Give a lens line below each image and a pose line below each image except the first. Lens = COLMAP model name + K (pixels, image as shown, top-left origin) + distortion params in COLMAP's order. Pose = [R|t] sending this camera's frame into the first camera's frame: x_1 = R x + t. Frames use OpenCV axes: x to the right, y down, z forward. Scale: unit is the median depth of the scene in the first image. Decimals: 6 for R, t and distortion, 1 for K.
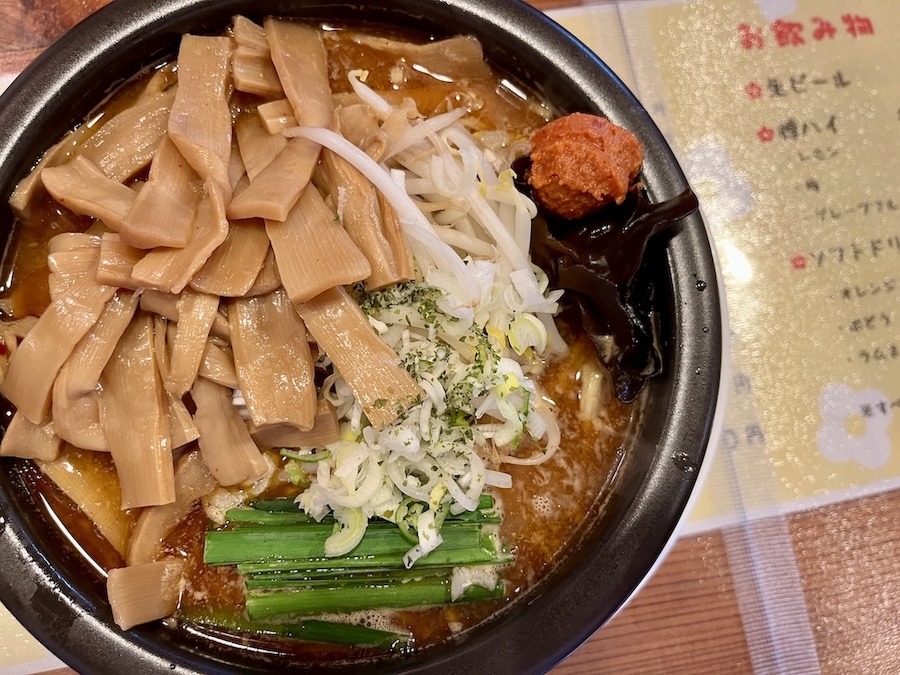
lens RADIAL K [[707.5, 0, 449.4], [0, 707.5, 325.1], [0, 0, 1]] dist [0.011216, -0.004590]
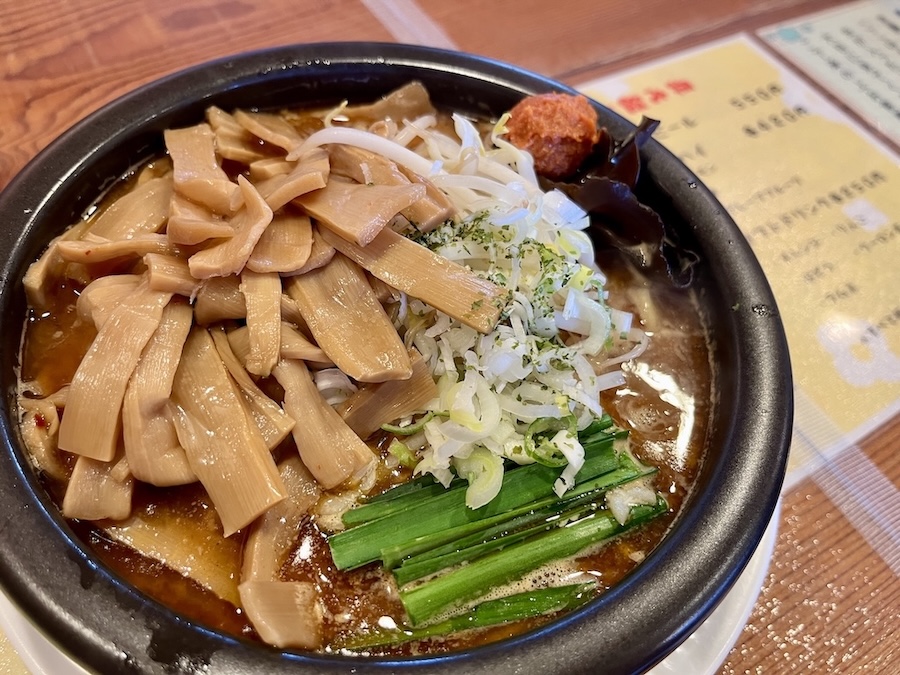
lens RADIAL K [[707.5, 0, 449.4], [0, 707.5, 325.1], [0, 0, 1]] dist [0.011216, -0.004590]
pose [[0.934451, -0.290373, 0.206121, -0.306284], [0.348280, 0.865862, -0.359145, 0.420428], [-0.074186, 0.407391, 0.910236, 0.120724]]
